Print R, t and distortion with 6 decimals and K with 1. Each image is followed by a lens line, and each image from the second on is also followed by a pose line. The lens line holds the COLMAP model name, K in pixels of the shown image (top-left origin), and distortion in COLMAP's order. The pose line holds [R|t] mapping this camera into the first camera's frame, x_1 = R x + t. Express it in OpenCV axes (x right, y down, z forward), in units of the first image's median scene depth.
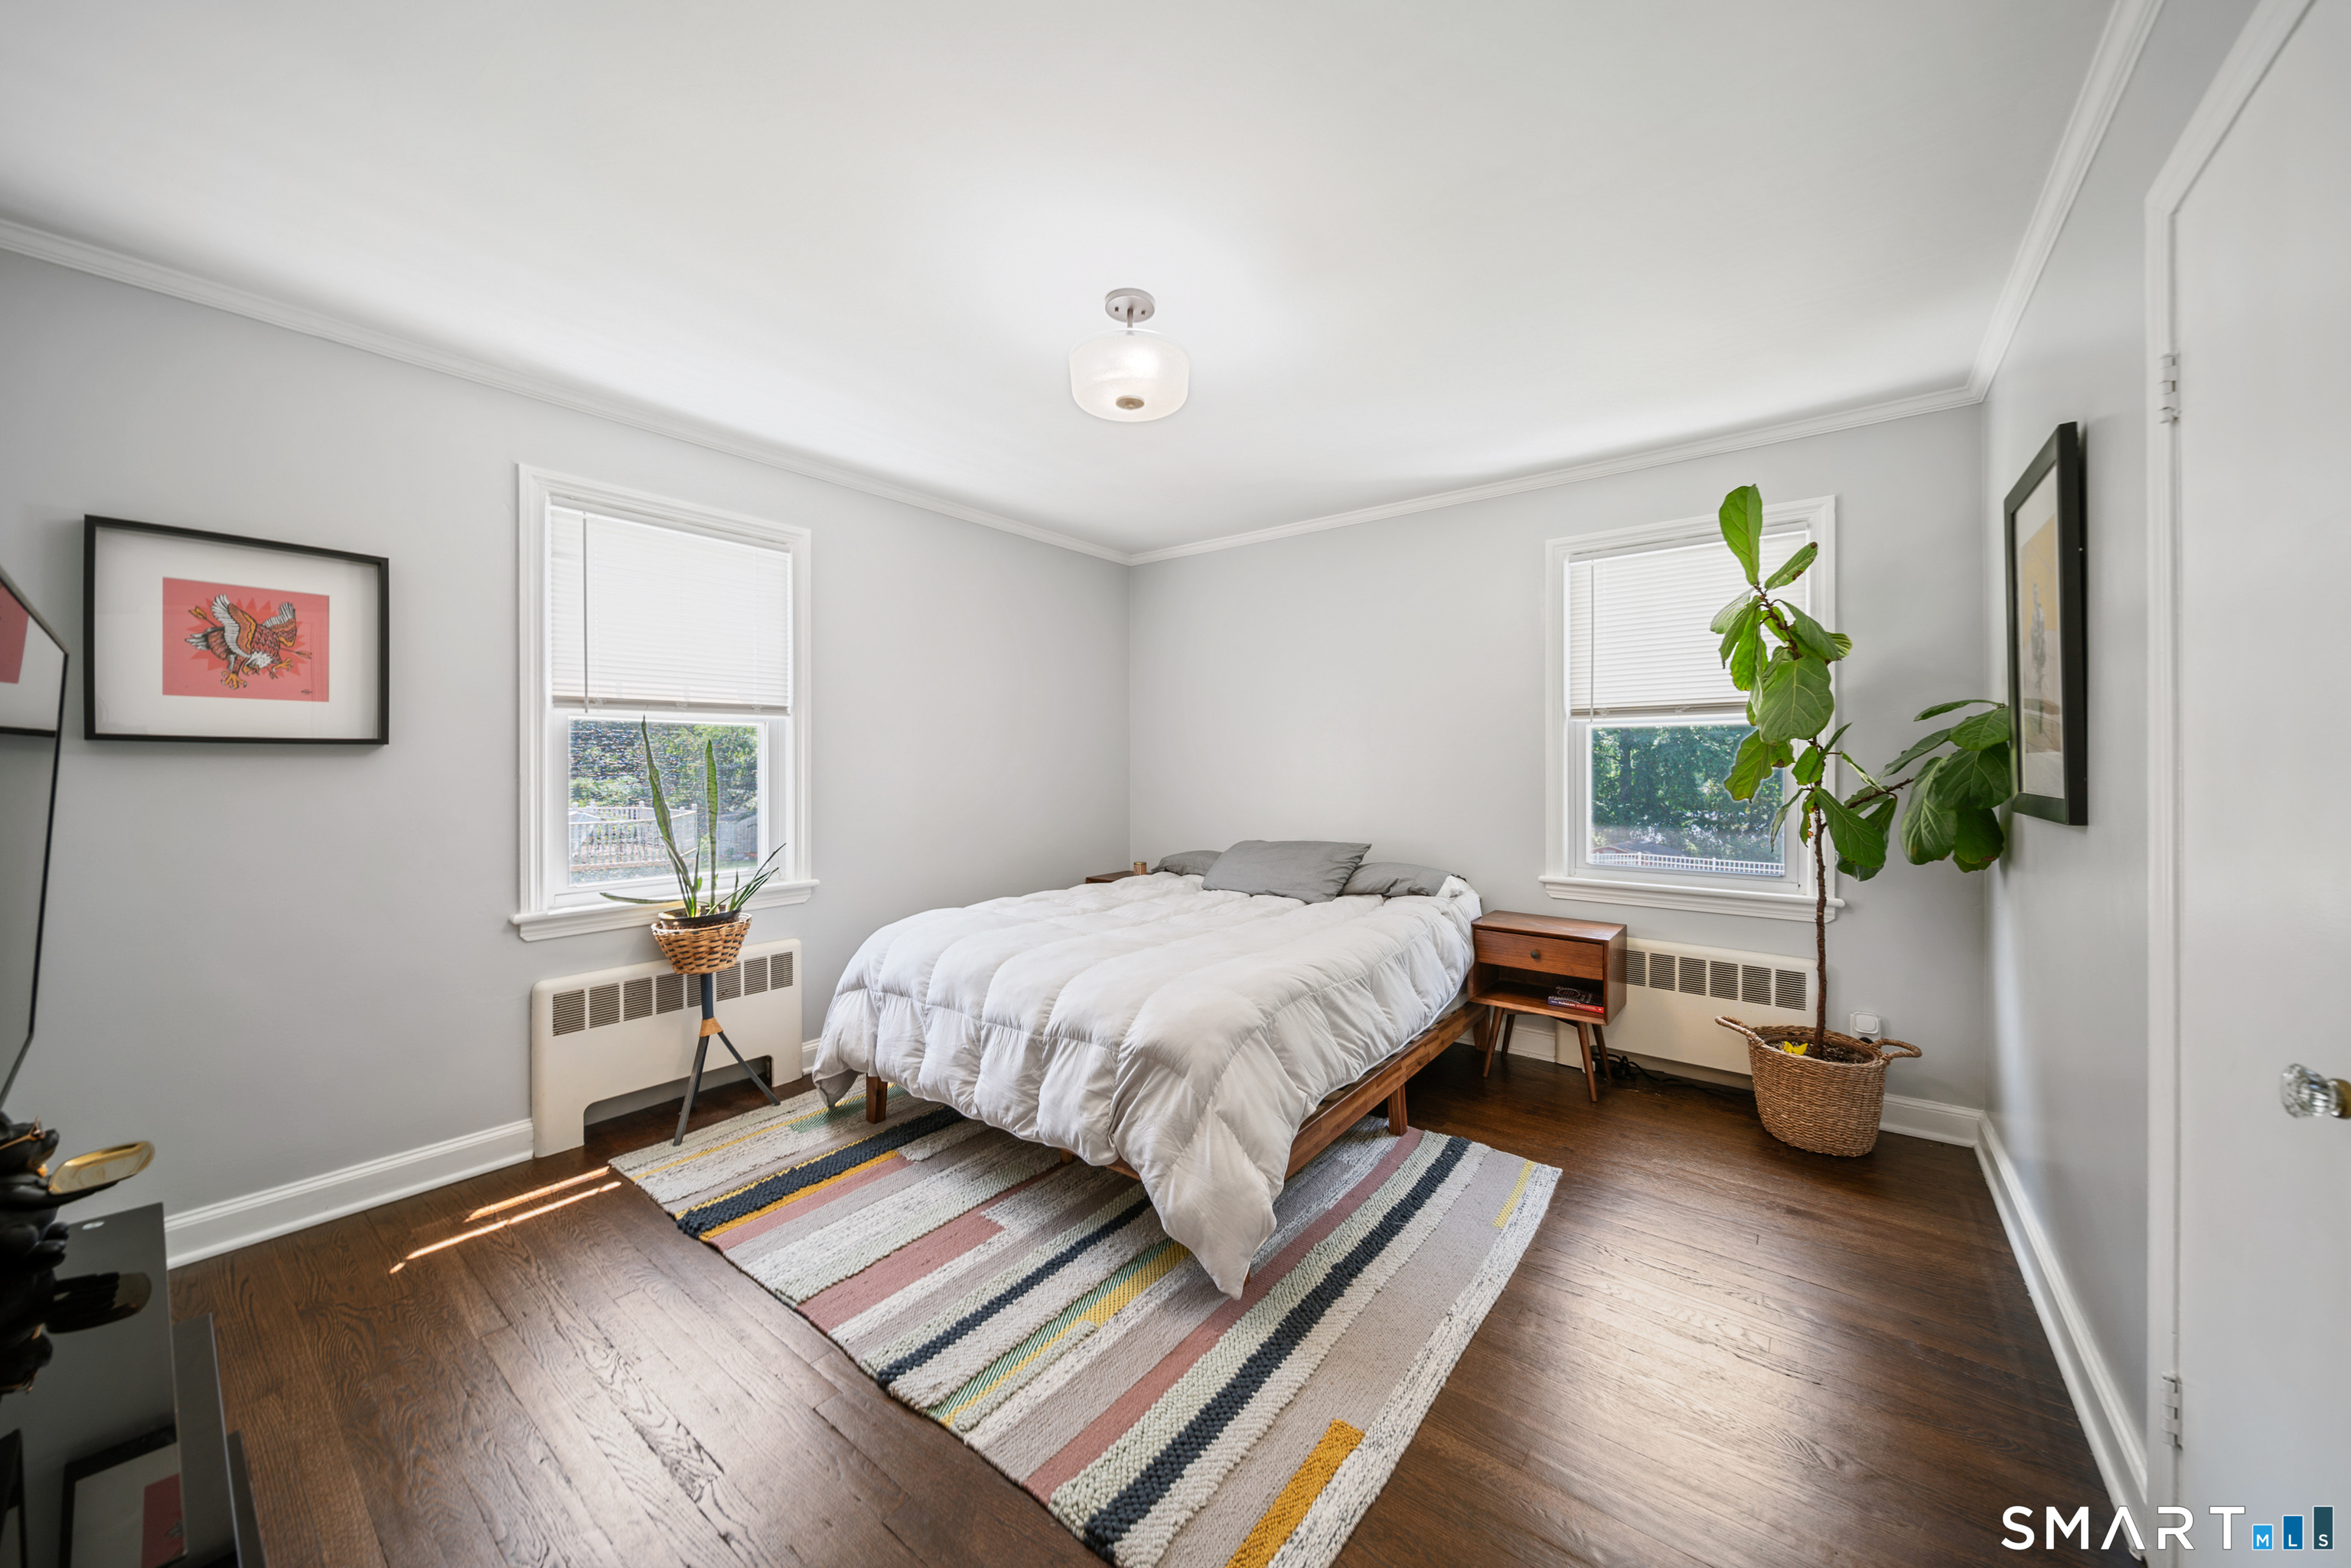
lens RADIAL K [[818.7, 0, 1169.2], [0, 818.7, 770.1], [0, 0, 1]] dist [-0.000939, -0.001304]
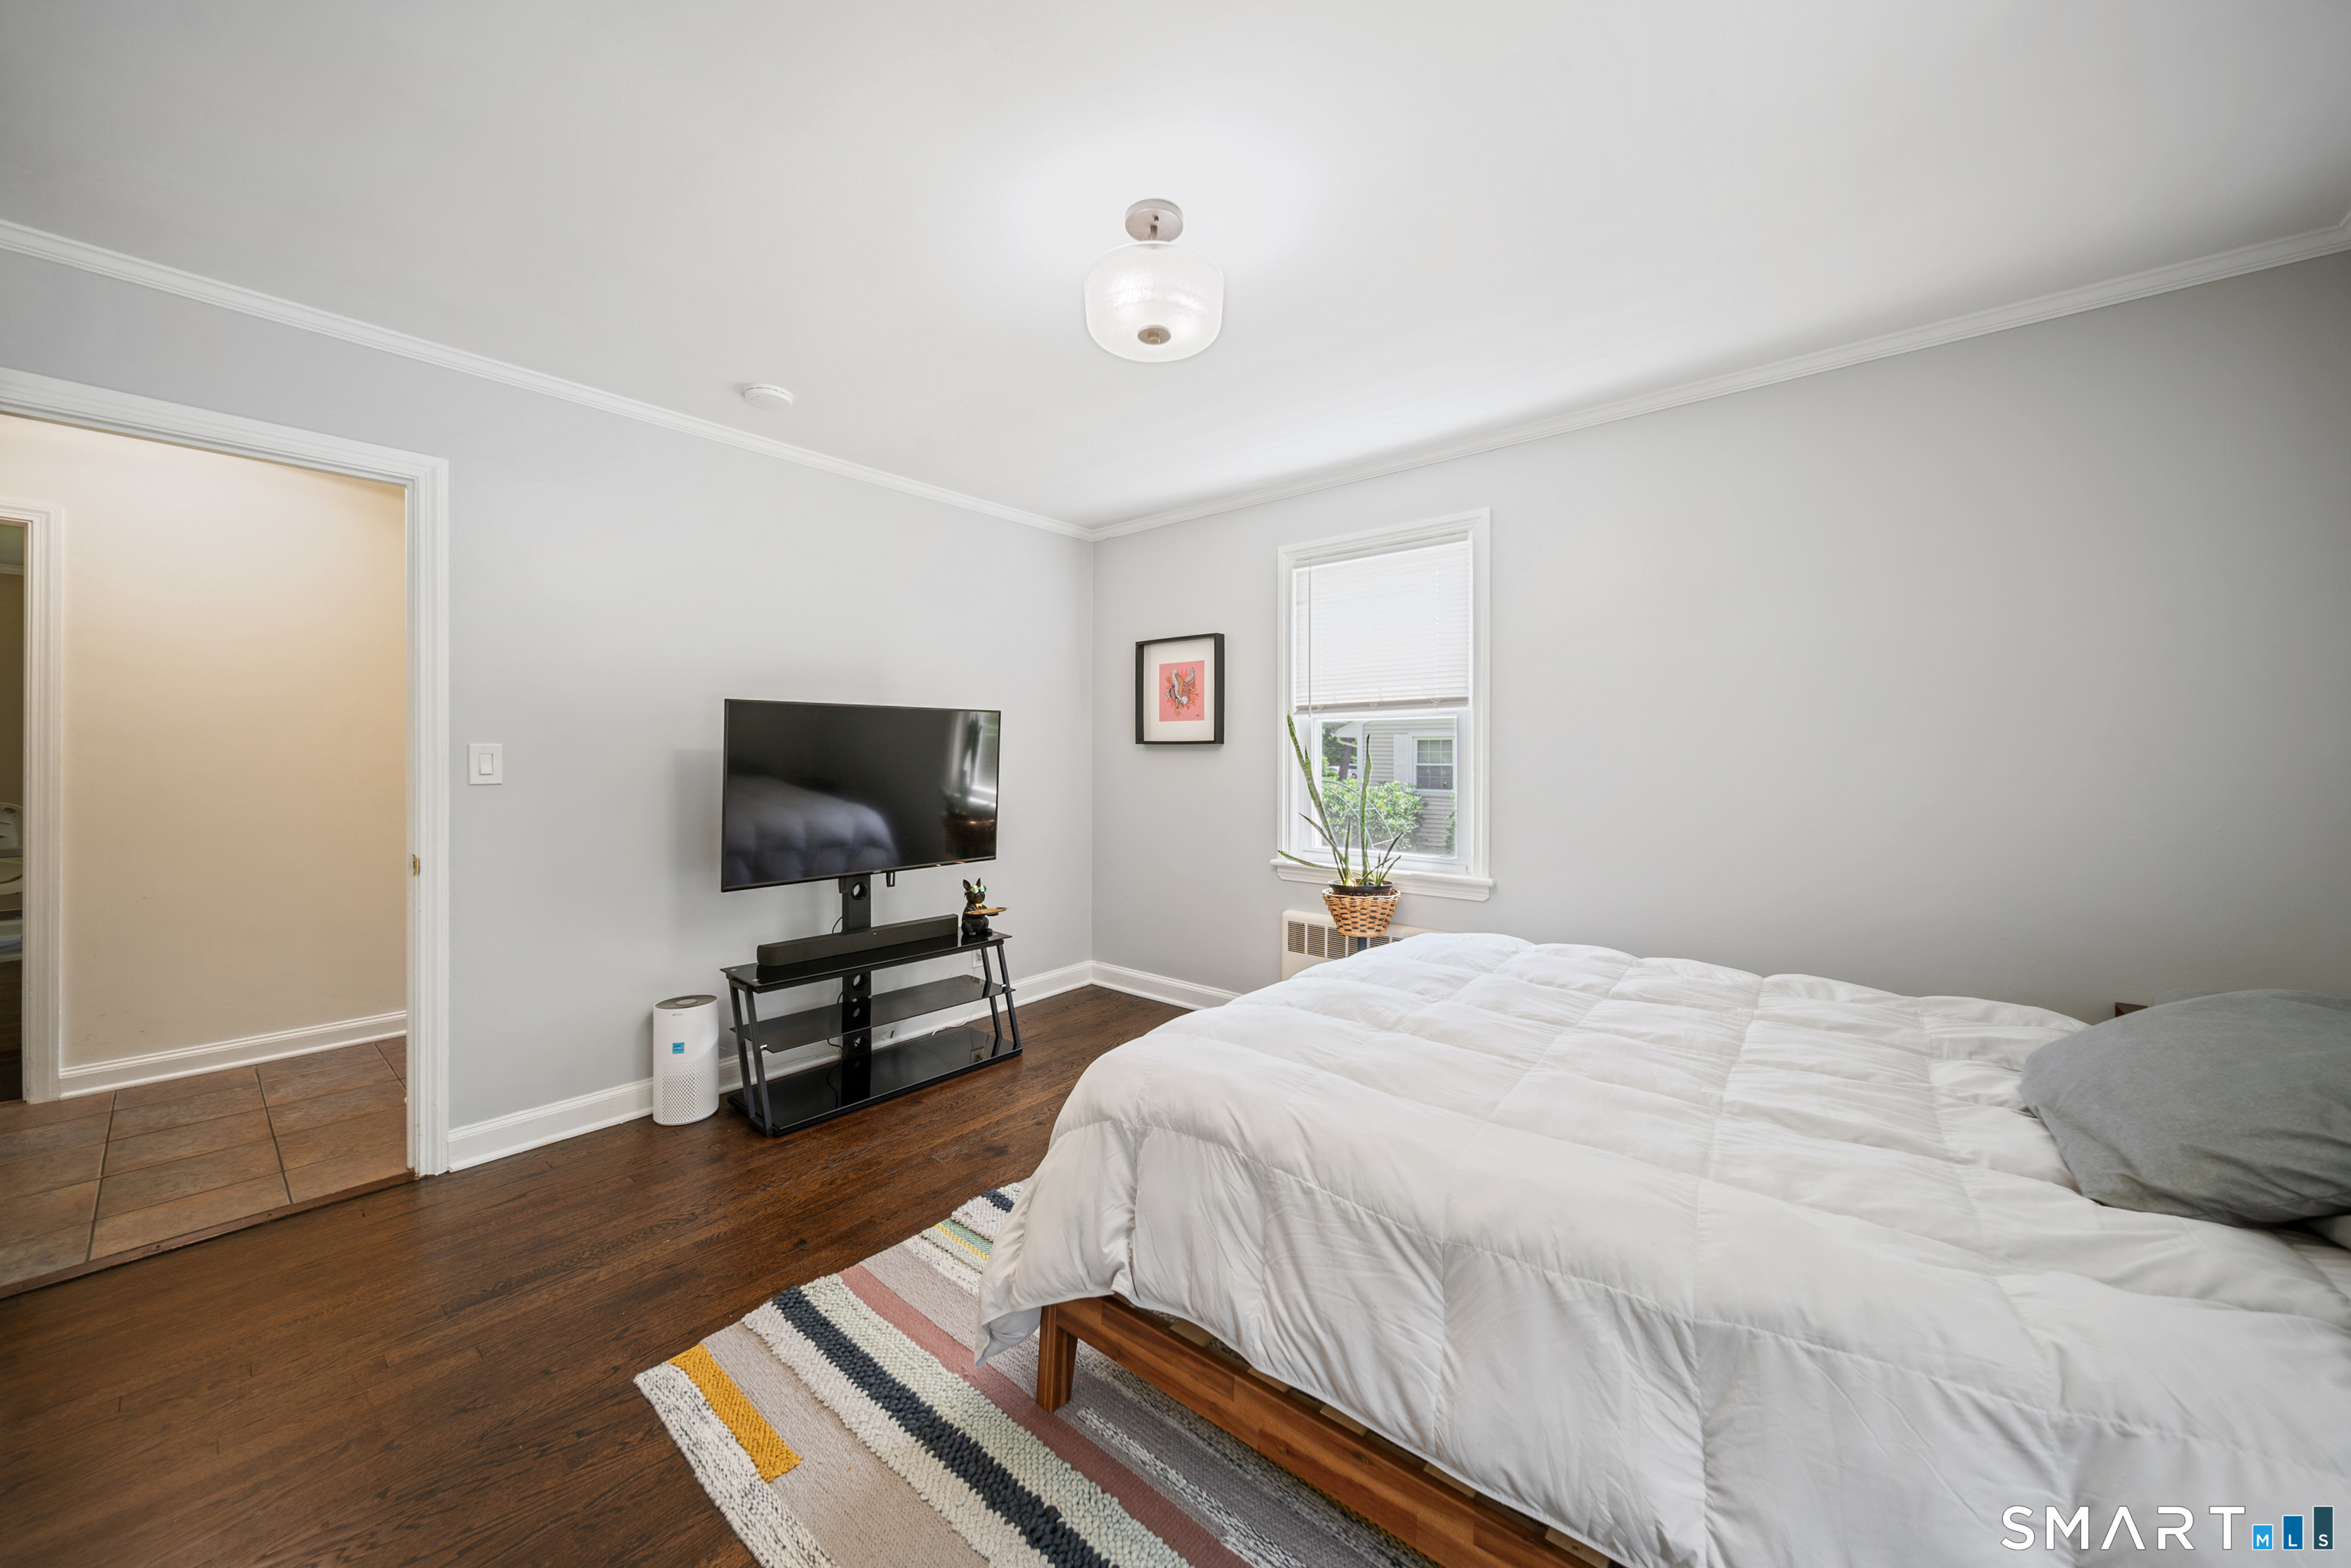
lens RADIAL K [[818.7, 0, 1170.7], [0, 818.7, 762.0], [0, 0, 1]] dist [-0.000939, -0.001304]
pose [[-0.020581, 0.008266, -0.999754, 0.773534], [-0.007544, 0.999936, 0.008422, -0.007546], [0.999760, 0.007715, -0.020517, 0.992967]]
